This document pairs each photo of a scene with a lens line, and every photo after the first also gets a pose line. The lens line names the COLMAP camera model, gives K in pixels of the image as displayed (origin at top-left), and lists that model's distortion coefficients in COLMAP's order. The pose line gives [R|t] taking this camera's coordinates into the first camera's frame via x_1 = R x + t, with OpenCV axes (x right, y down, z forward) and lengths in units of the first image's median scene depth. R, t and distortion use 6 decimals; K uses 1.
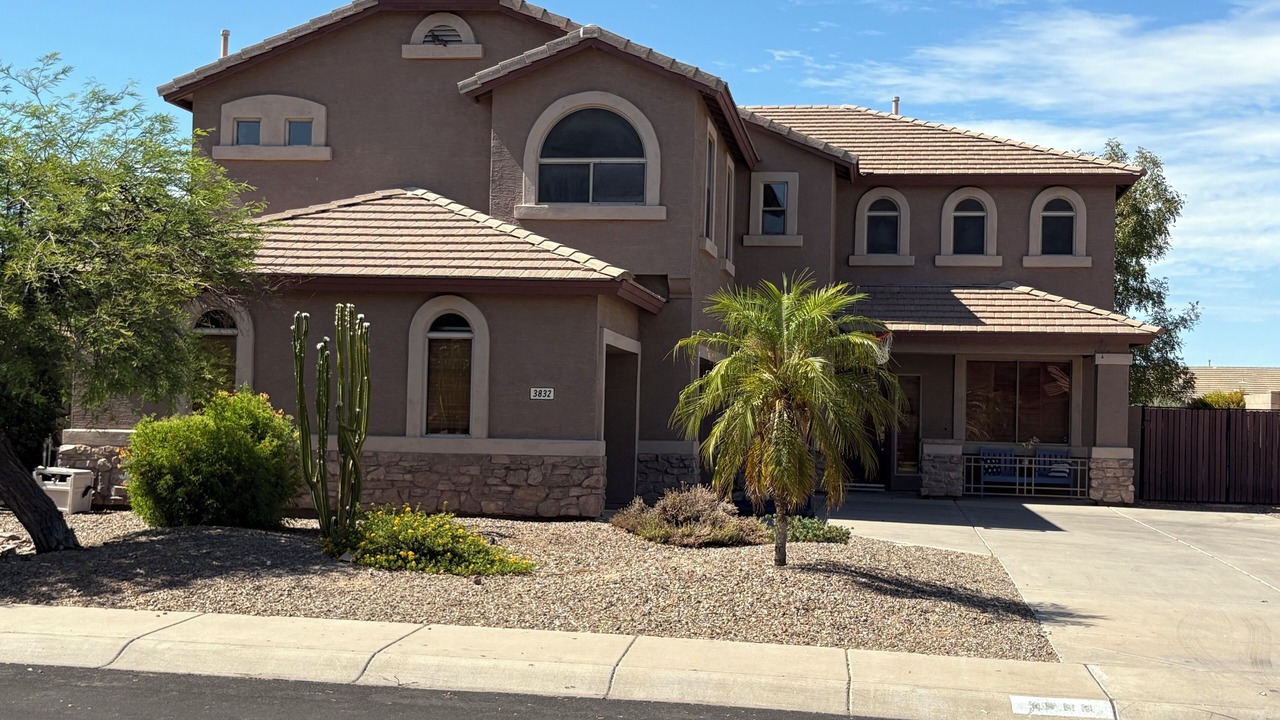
lens RADIAL K [[1565.8, 0, 640.0], [0, 1565.8, 360.0], [0, 0, 1]] dist [0.258633, -1.079737]
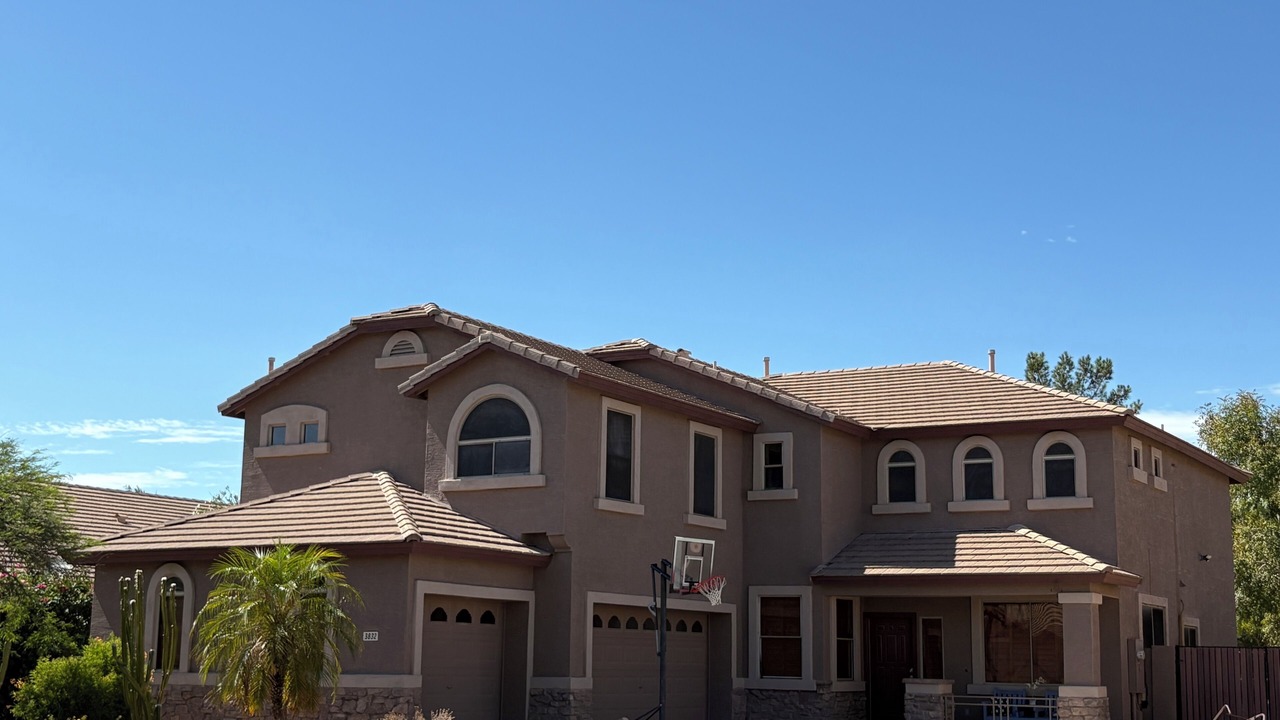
lens RADIAL K [[1586.7, 0, 637.5], [0, 1586.7, 388.6], [0, 0, 1]] dist [0.249483, -0.965711]
pose [[0.929308, -0.072310, -0.362159, 0.493822], [0.019870, 0.989014, -0.146481, 0.014376], [0.368772, 0.128930, 0.920535, -0.086633]]
